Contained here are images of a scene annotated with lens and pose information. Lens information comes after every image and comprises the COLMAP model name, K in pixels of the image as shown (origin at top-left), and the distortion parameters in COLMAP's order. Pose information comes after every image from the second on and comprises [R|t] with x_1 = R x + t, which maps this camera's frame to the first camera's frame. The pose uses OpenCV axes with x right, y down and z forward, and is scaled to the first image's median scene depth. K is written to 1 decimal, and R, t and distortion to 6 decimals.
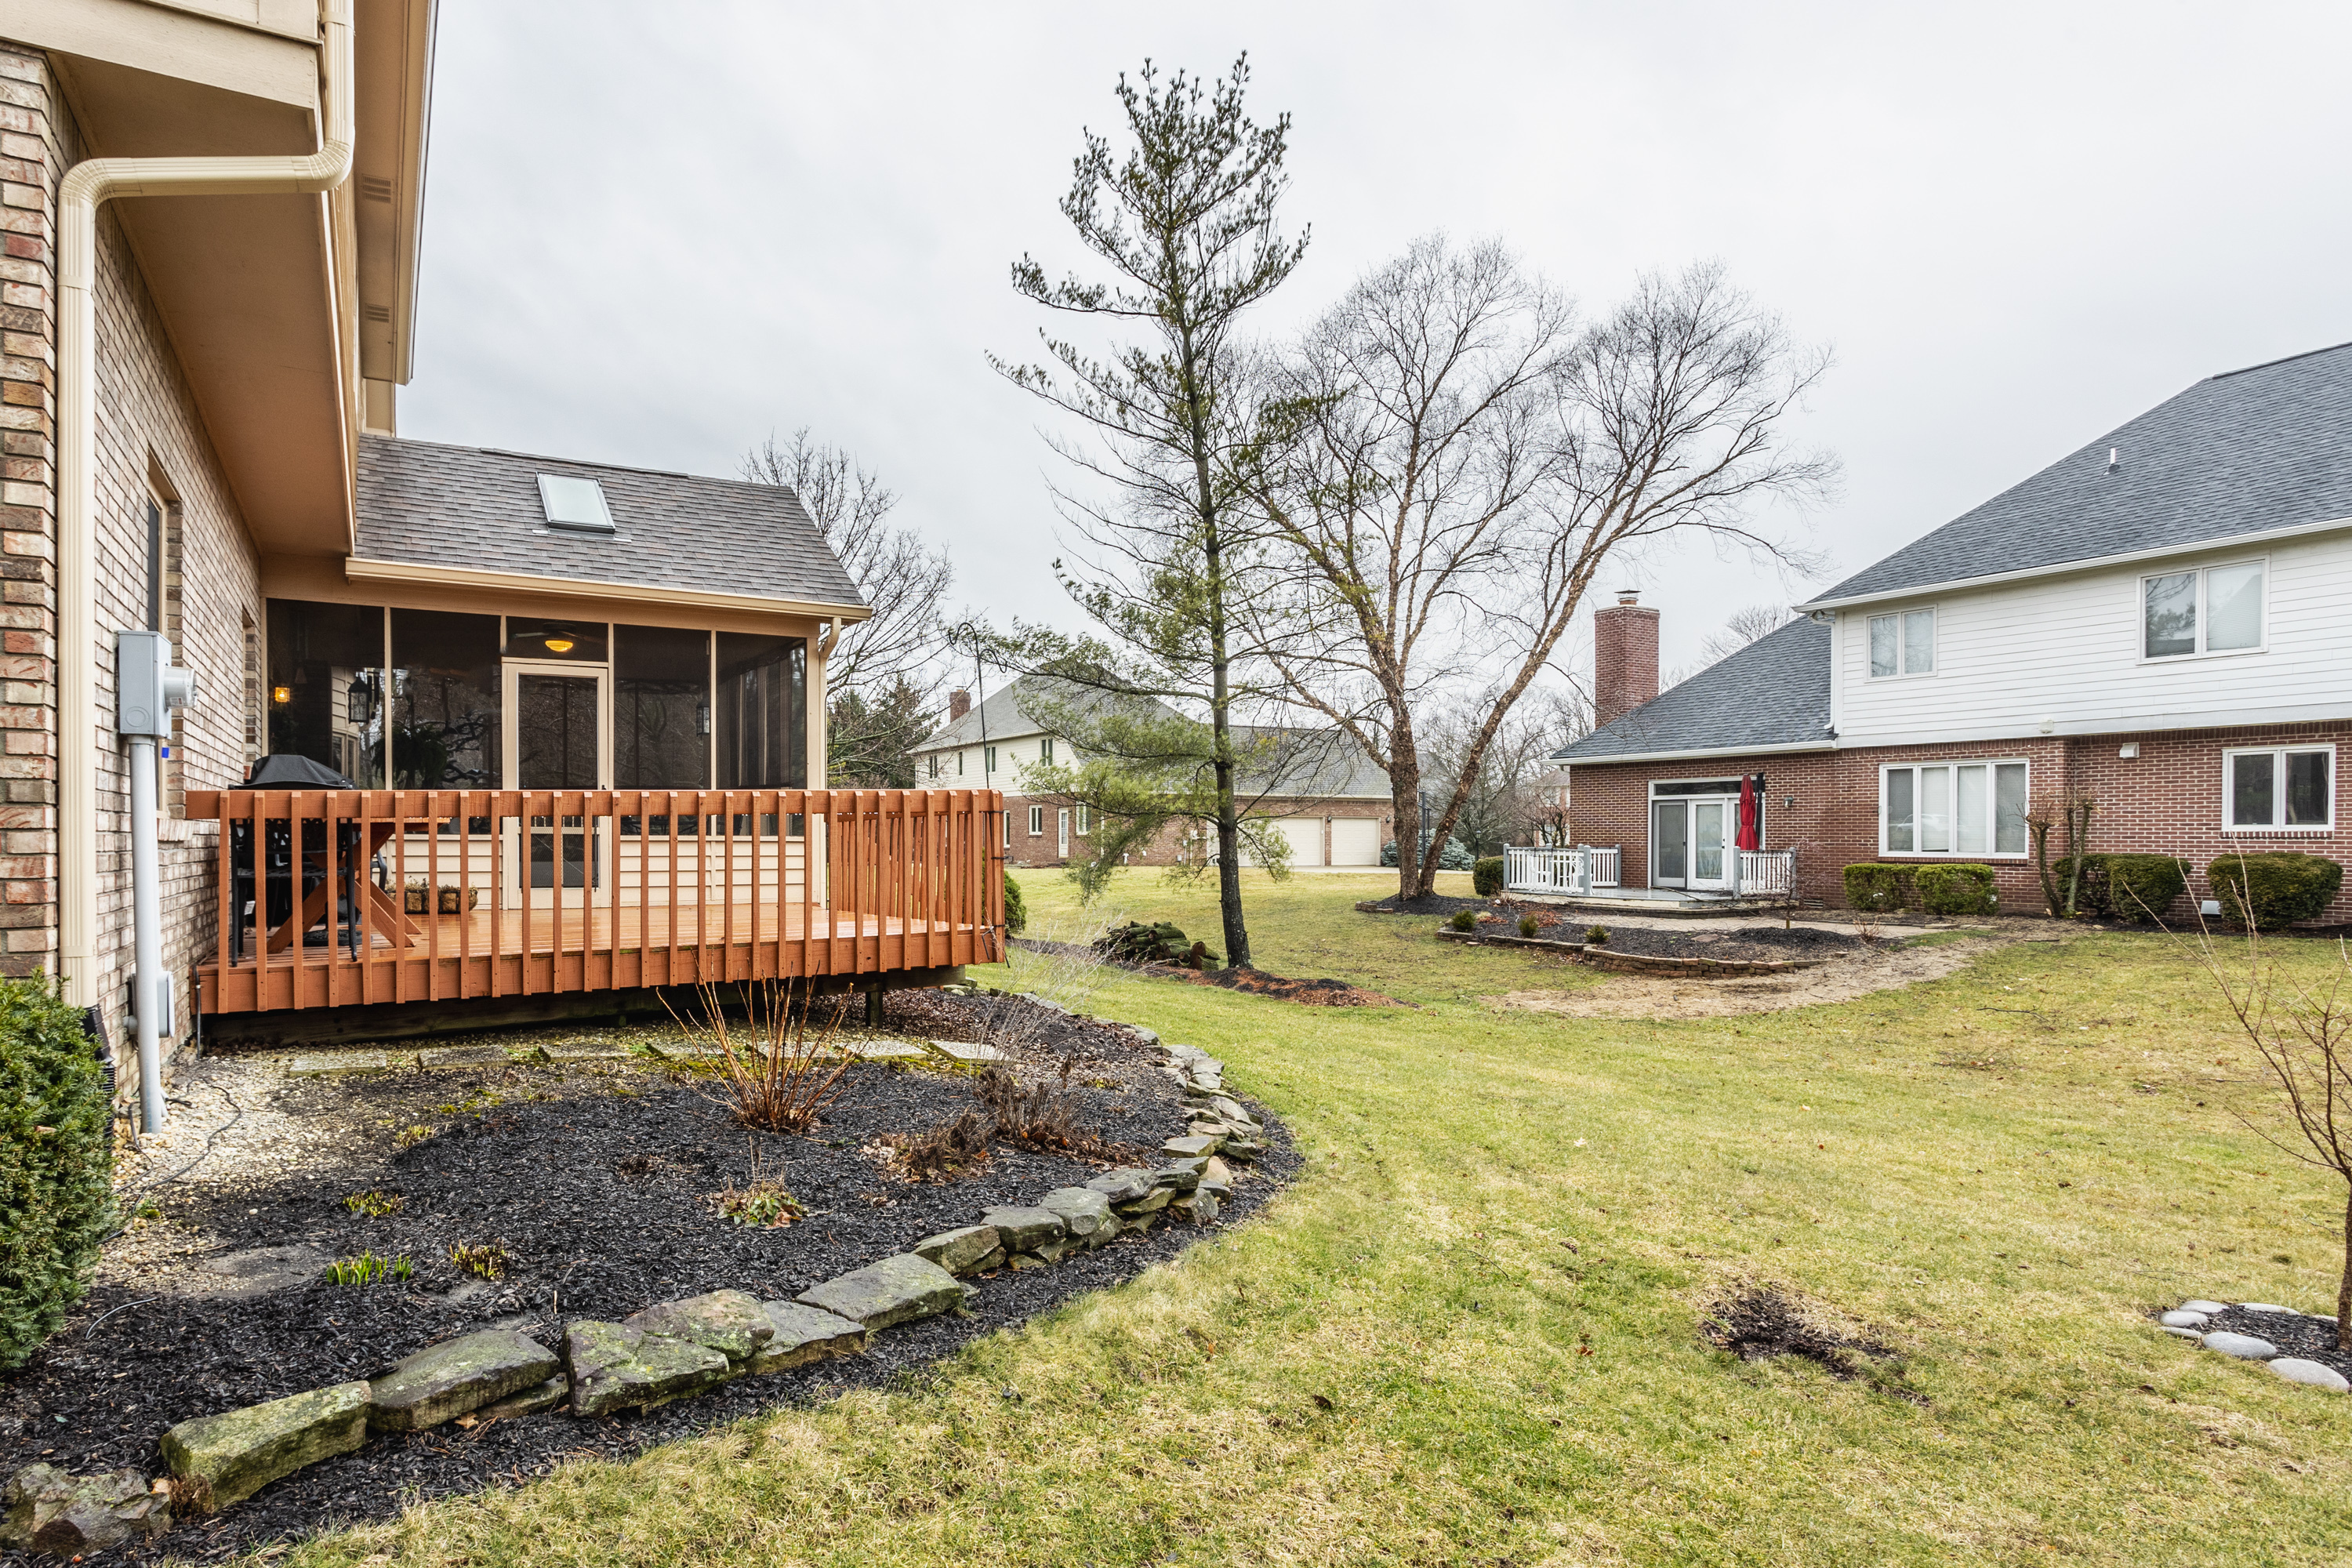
lens RADIAL K [[1323.9, 0, 1173.4], [0, 1323.9, 900.4], [0, 0, 1]] dist [-0.013272, -0.000306]
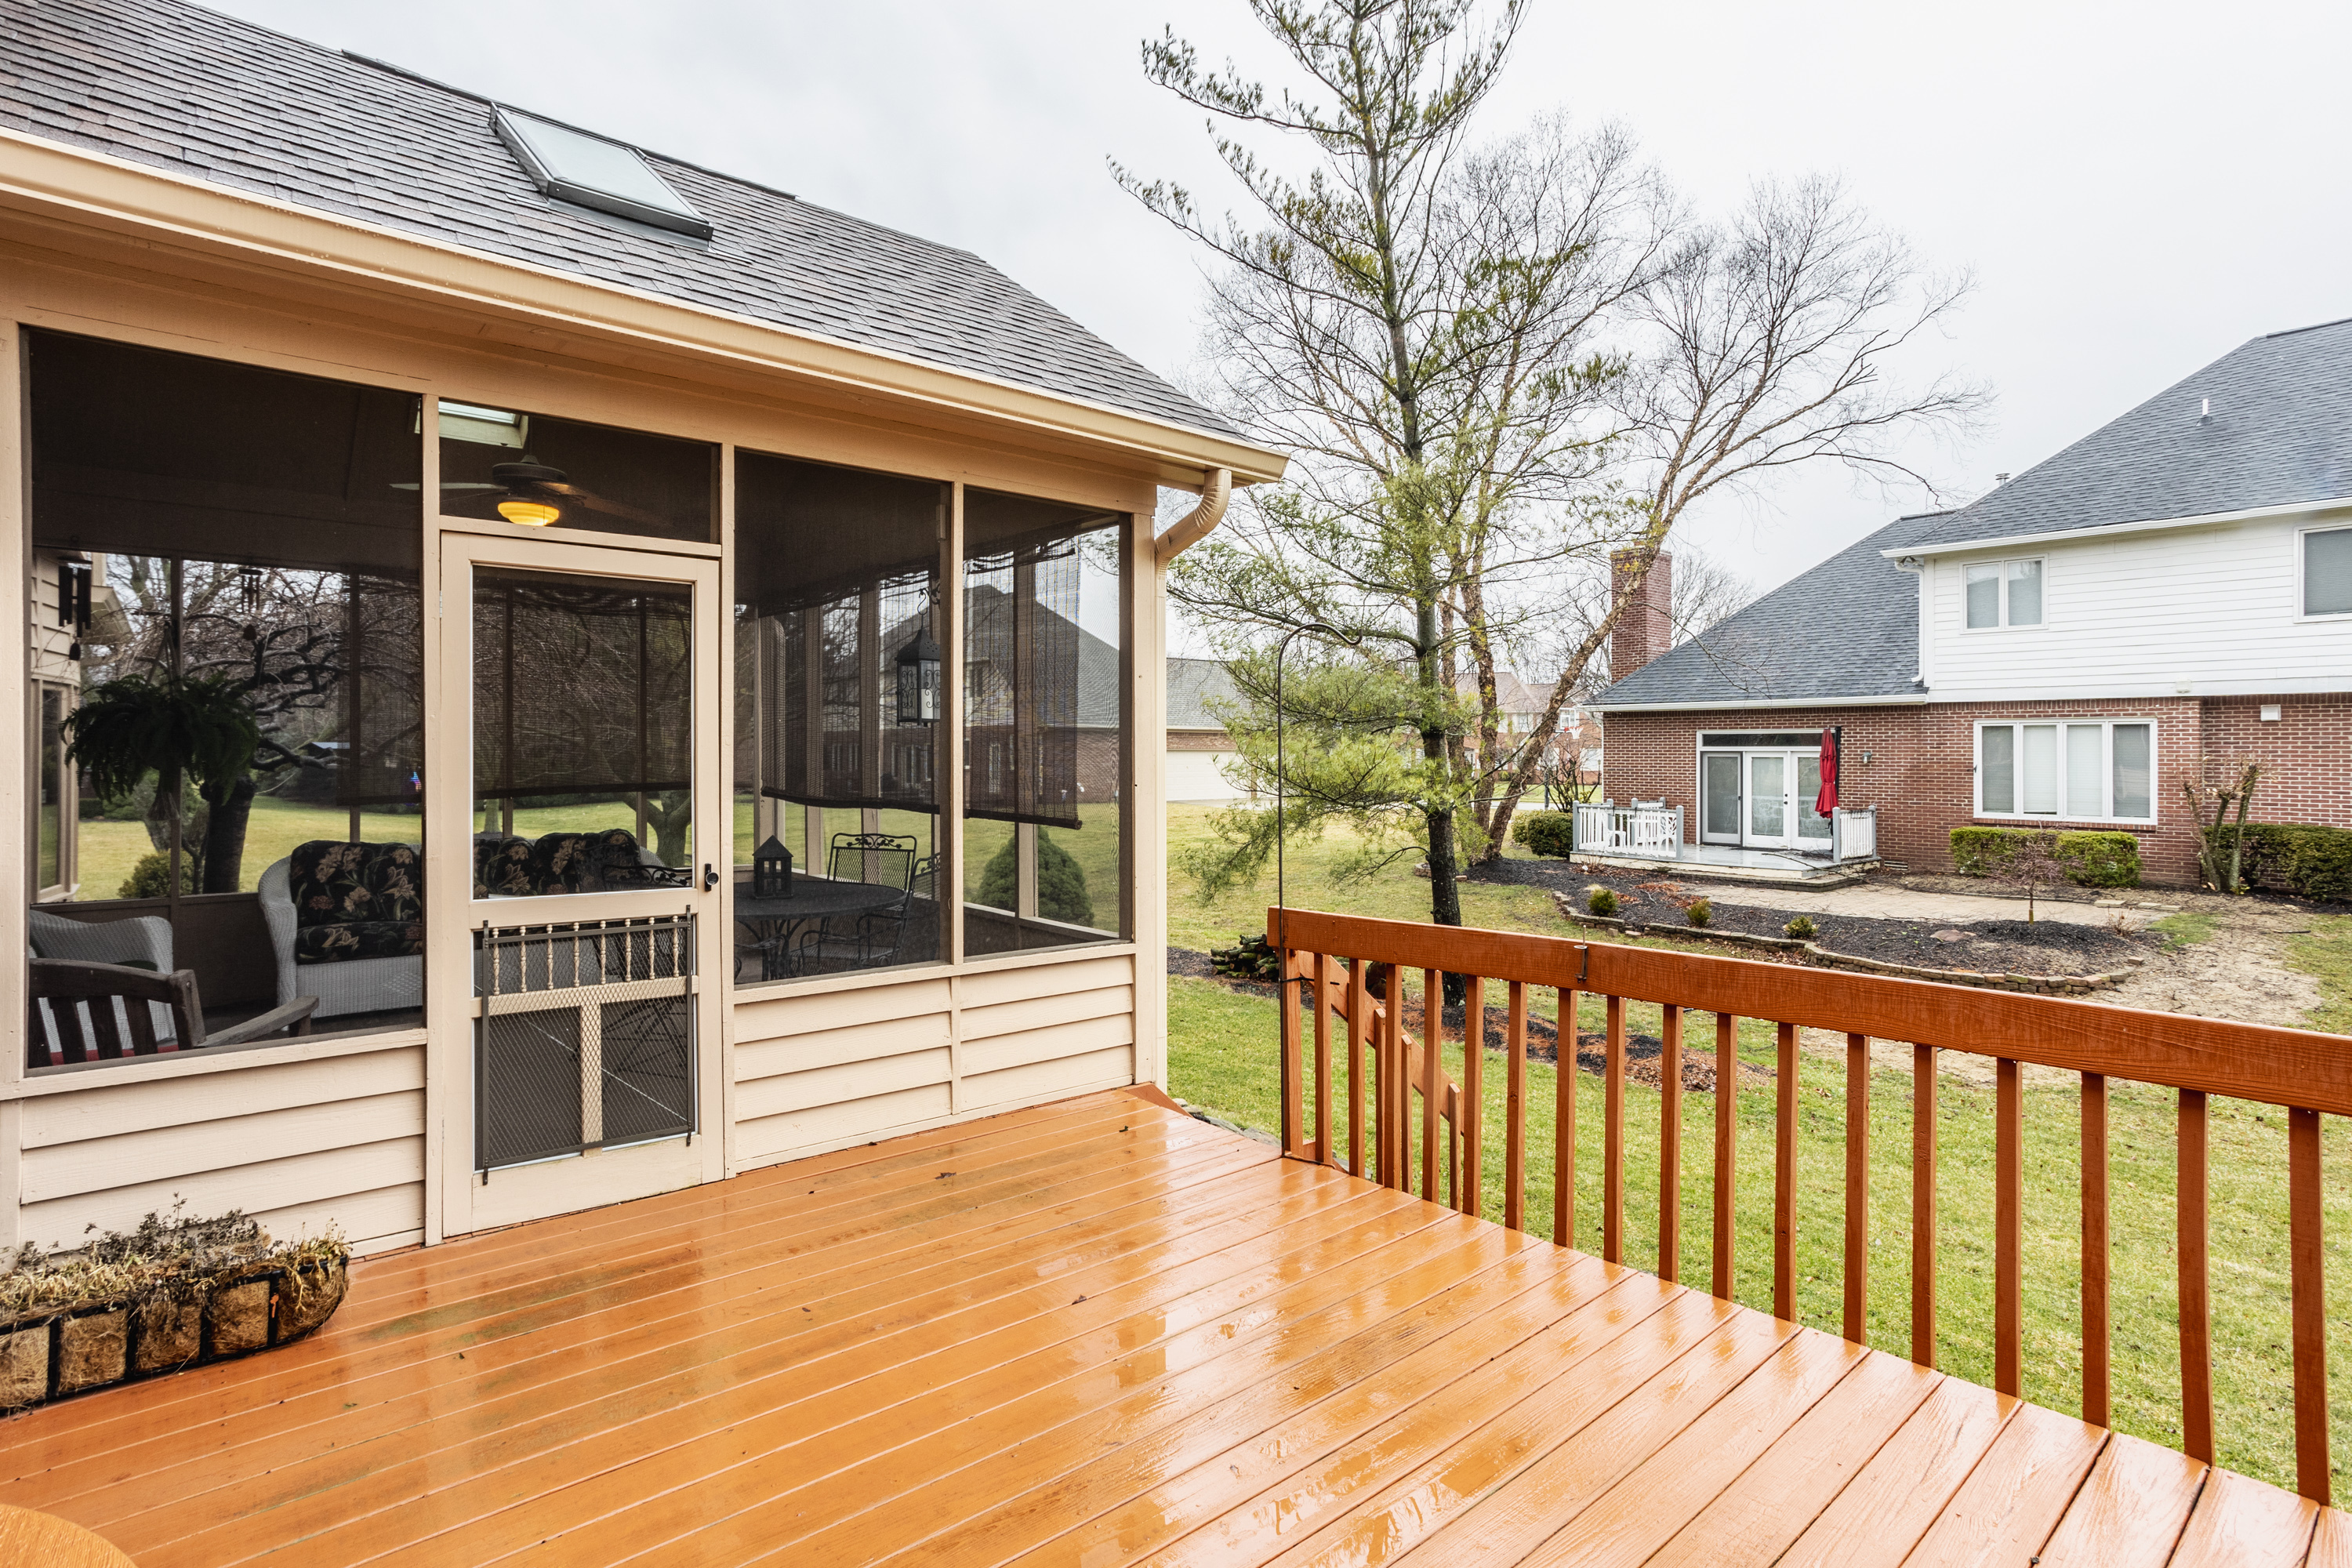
lens RADIAL K [[1155.9, 0, 1209.1], [0, 1155.9, 776.2], [0, 0, 1]] dist [-0.002602, 0.000035]
pose [[0.983260, 0.000418, 0.182210, -0.165173], [0.003761, 0.999738, -0.022591, -0.049245], [-0.182171, 0.022898, 0.983000, 0.303869]]
